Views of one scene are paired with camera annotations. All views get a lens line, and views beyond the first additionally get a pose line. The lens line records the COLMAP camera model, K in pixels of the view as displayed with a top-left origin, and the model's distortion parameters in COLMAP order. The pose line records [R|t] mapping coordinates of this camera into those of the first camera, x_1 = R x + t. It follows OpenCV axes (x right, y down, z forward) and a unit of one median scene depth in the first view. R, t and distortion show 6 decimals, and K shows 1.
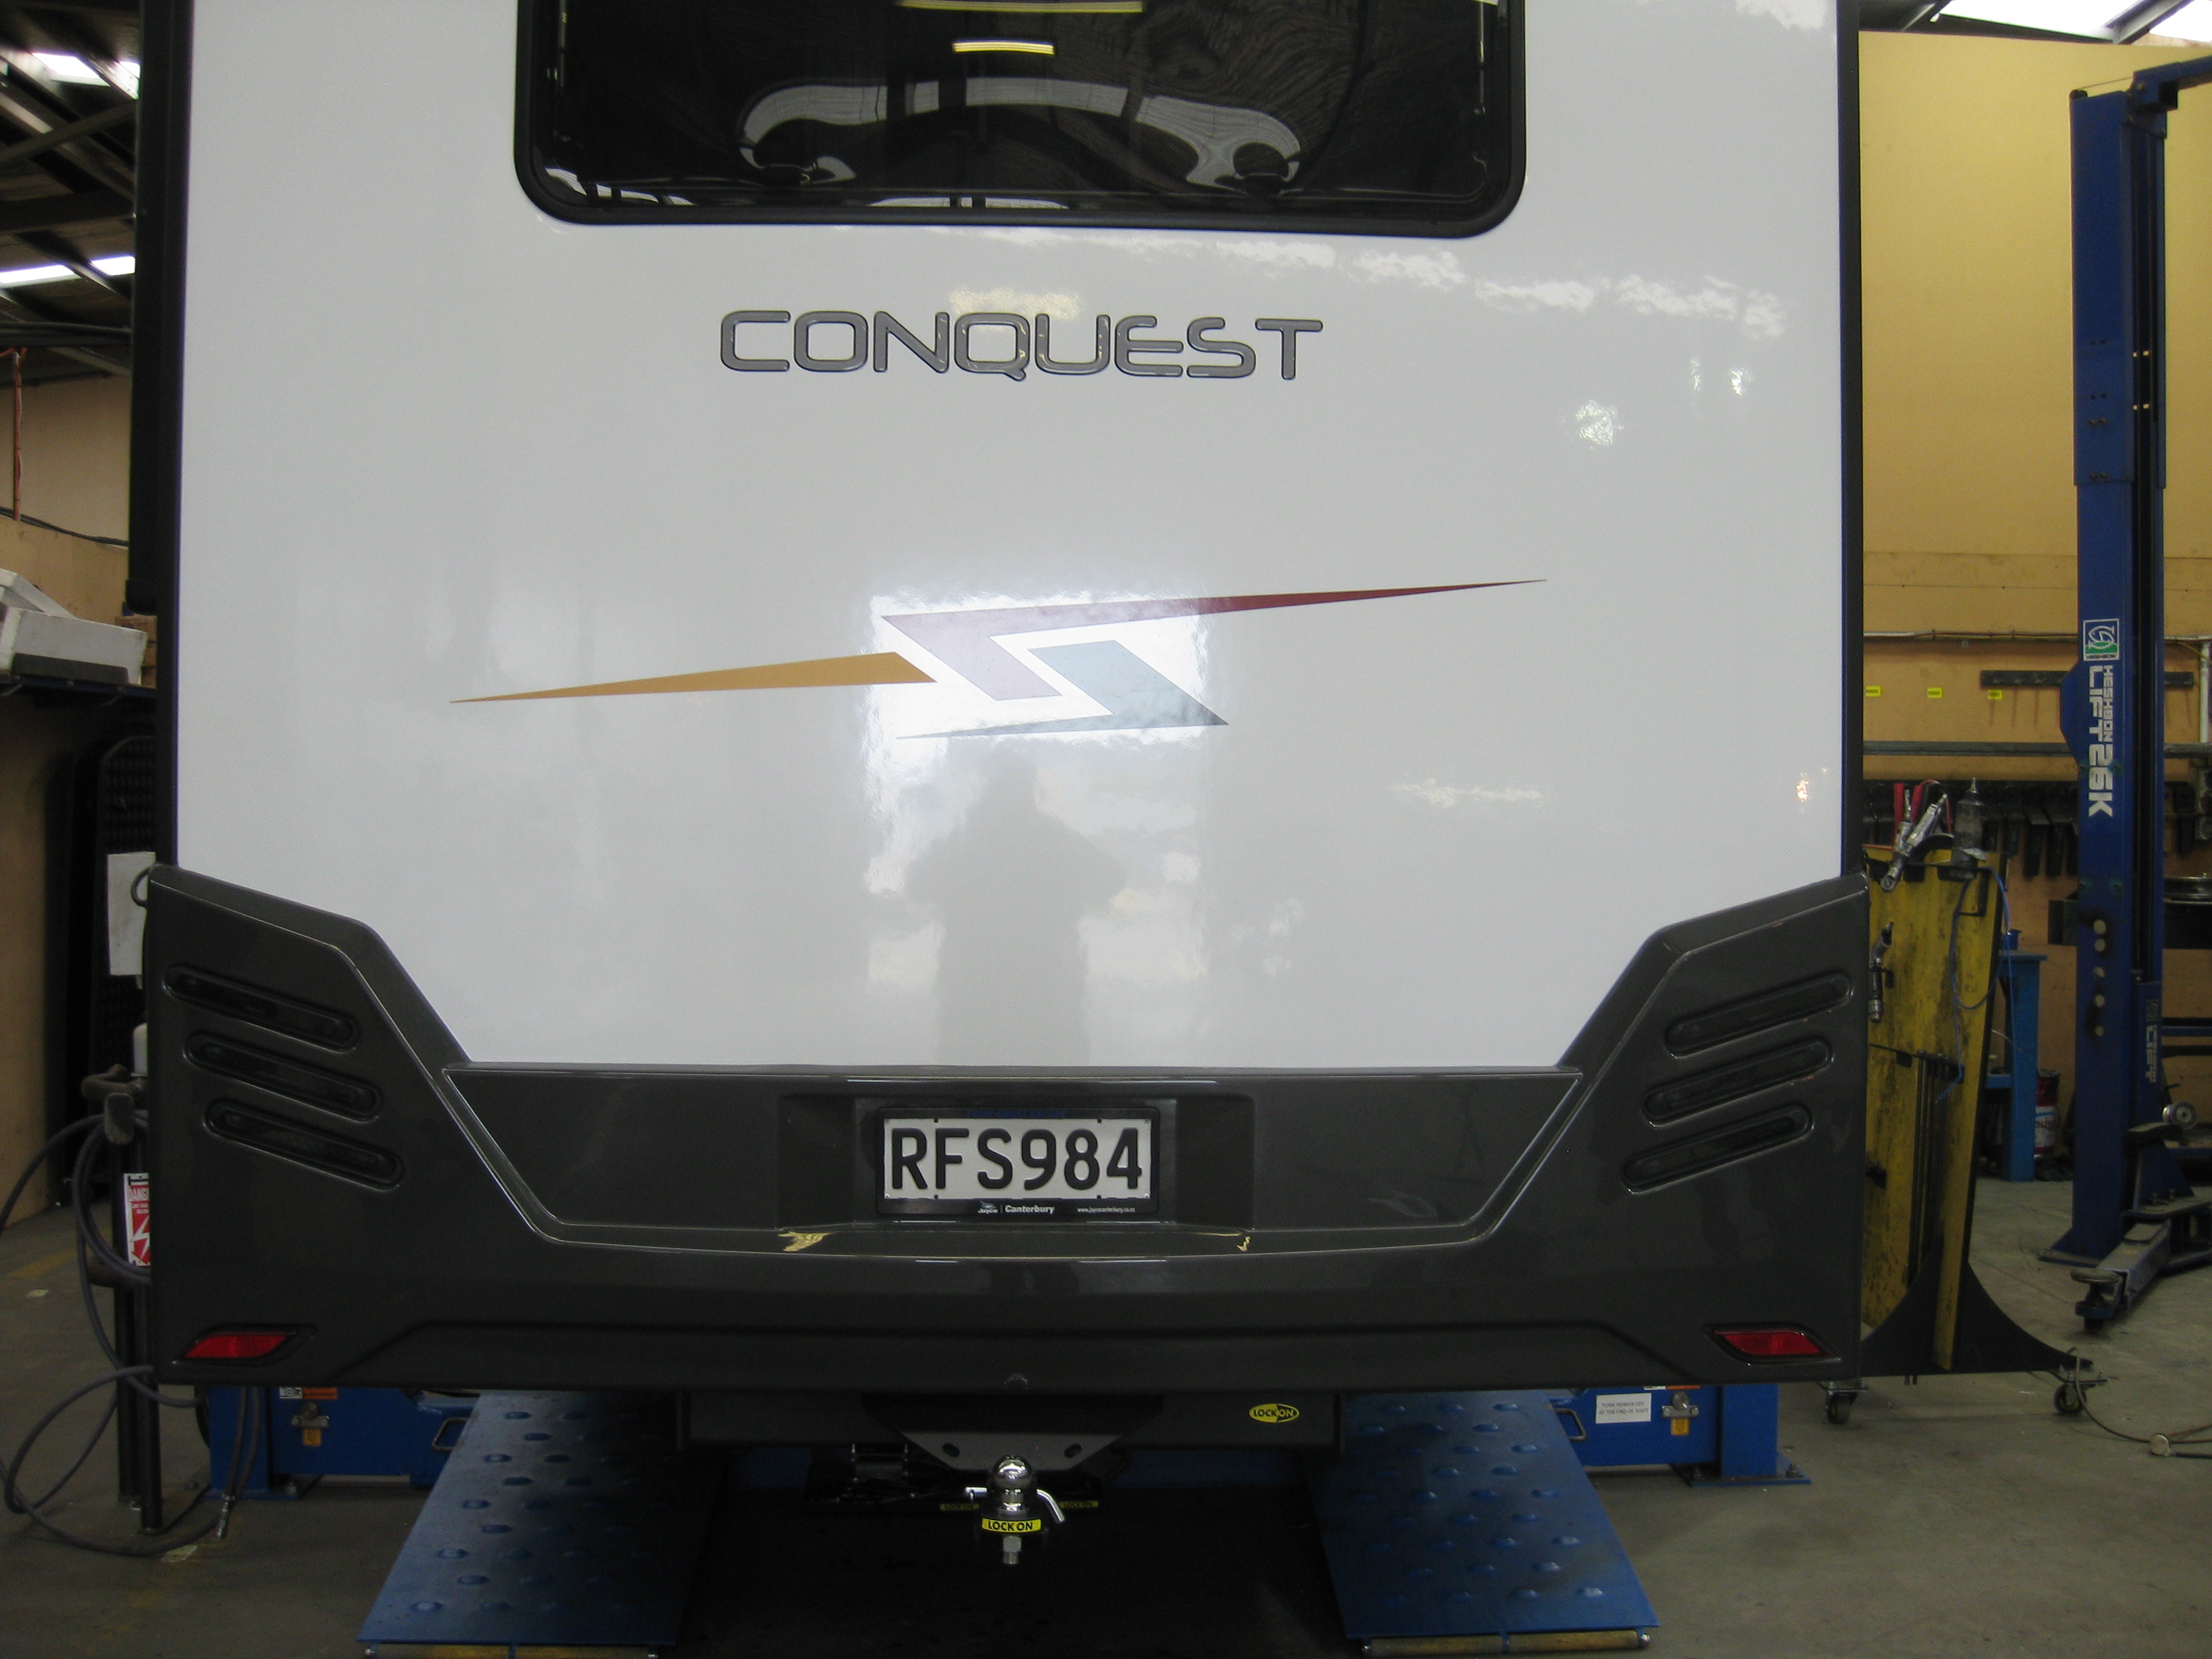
lens RADIAL K [[2485.5, 0, 1106.0], [0, 2485.5, 829.5], [0, 0, 1]] dist [-0.279486, -0.006533]
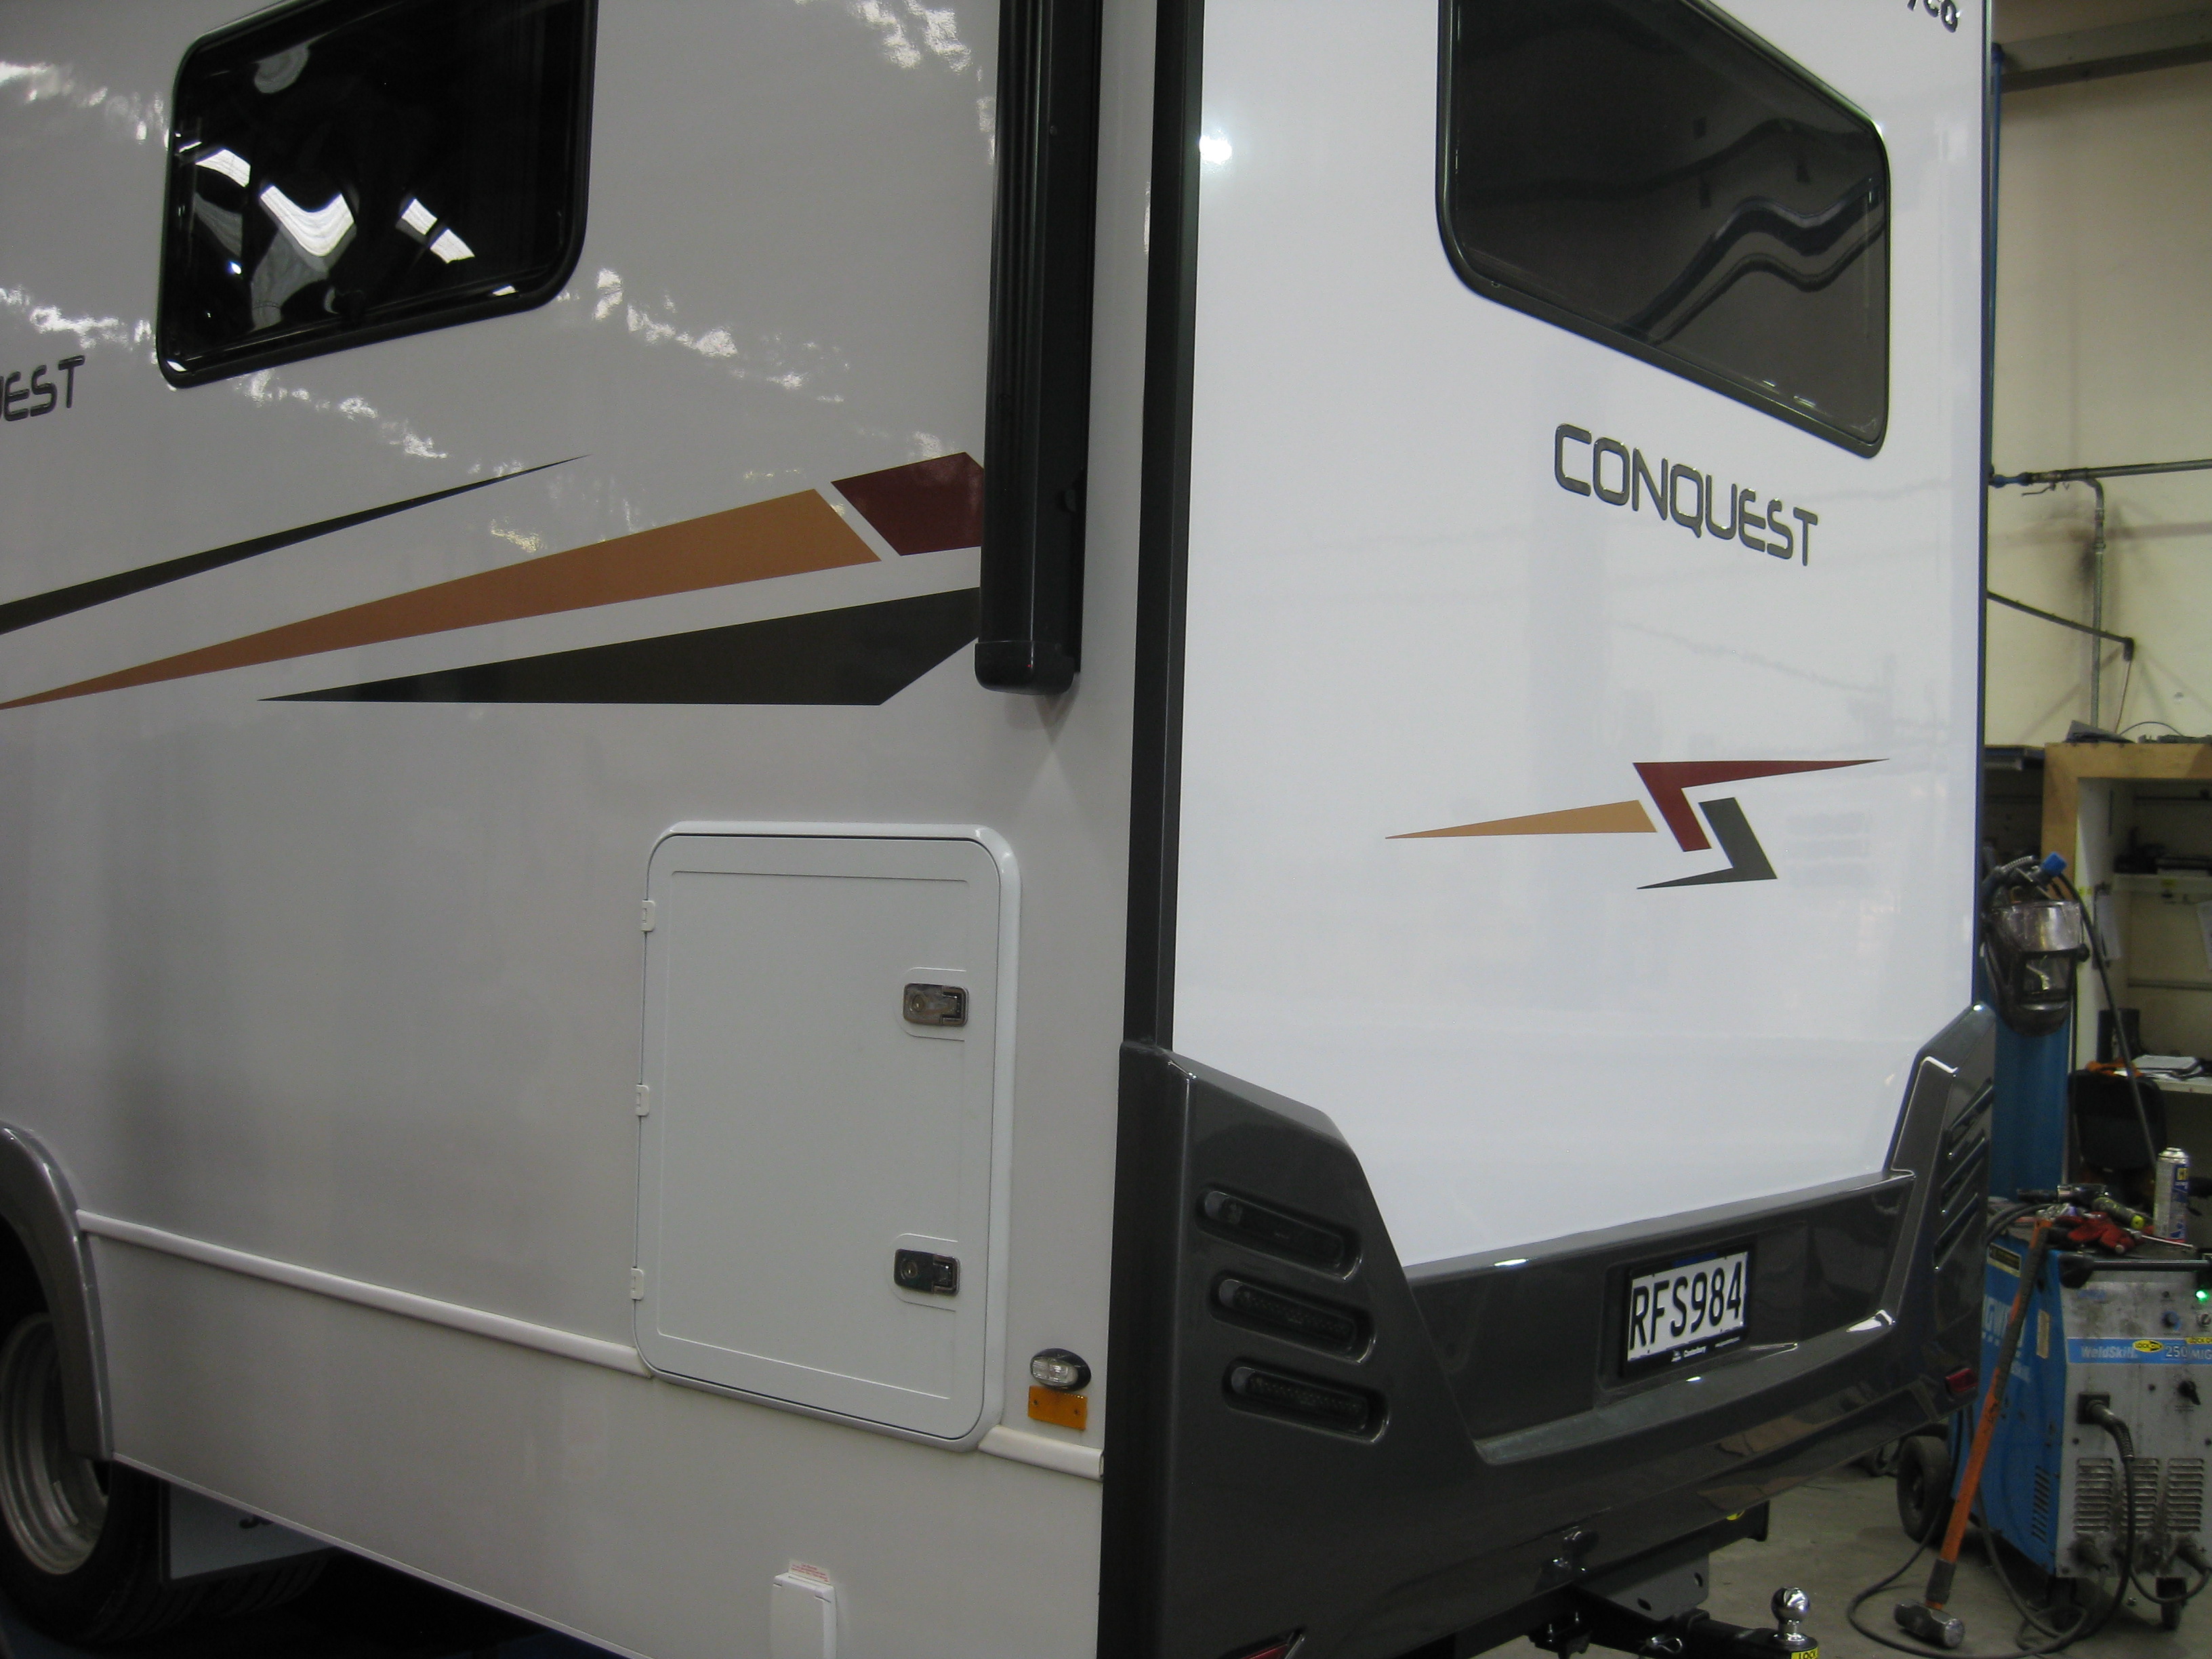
lens RADIAL K [[2485.5, 0, 1106.0], [0, 2485.5, 829.5], [0, 0, 1]] dist [-0.279486, -0.006533]
pose [[0.688502, 0.031922, 0.724532, -0.927775], [-0.013061, 0.999415, -0.031621, -0.027024], [-0.725117, 0.012308, 0.688516, 0.486945]]
